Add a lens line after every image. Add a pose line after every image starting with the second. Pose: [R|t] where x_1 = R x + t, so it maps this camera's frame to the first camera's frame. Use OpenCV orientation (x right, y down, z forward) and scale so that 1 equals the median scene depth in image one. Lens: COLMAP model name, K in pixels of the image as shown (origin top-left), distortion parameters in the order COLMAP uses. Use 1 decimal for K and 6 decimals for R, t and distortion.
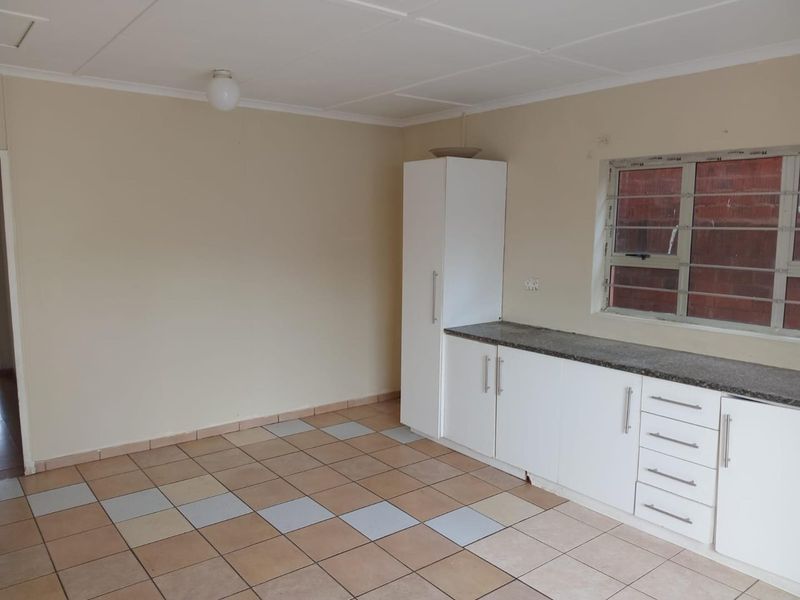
lens RADIAL K [[609.2, 0, 399.0], [0, 609.2, 299.5], [0, 0, 1]] dist [0.020675, -0.057005]
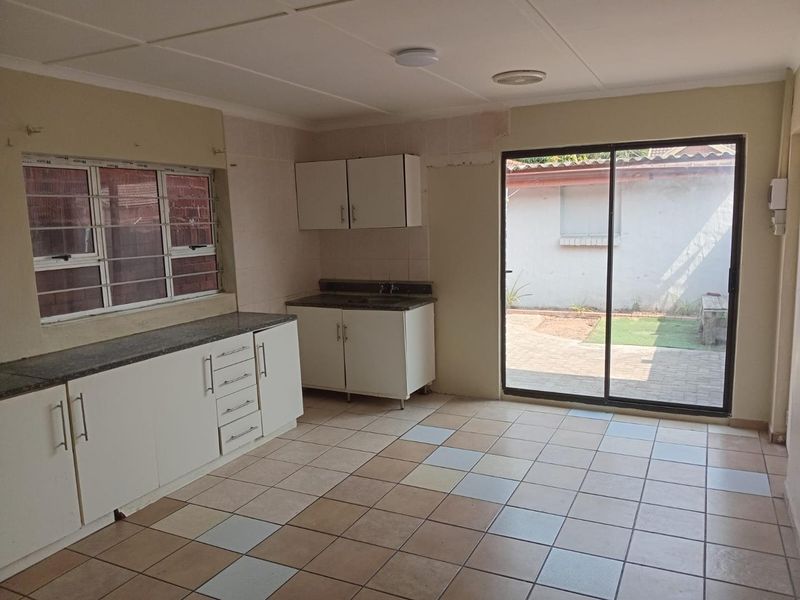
lens RADIAL K [[609.2, 0, 399.8], [0, 609.2, 296.0], [0, 0, 1]] dist [0.020675, -0.057005]
pose [[-0.422034, -0.108443, 0.900071, -0.732729], [0.141071, 0.972871, 0.183361, -0.118442], [-0.895537, 0.204358, -0.395286, 0.957778]]
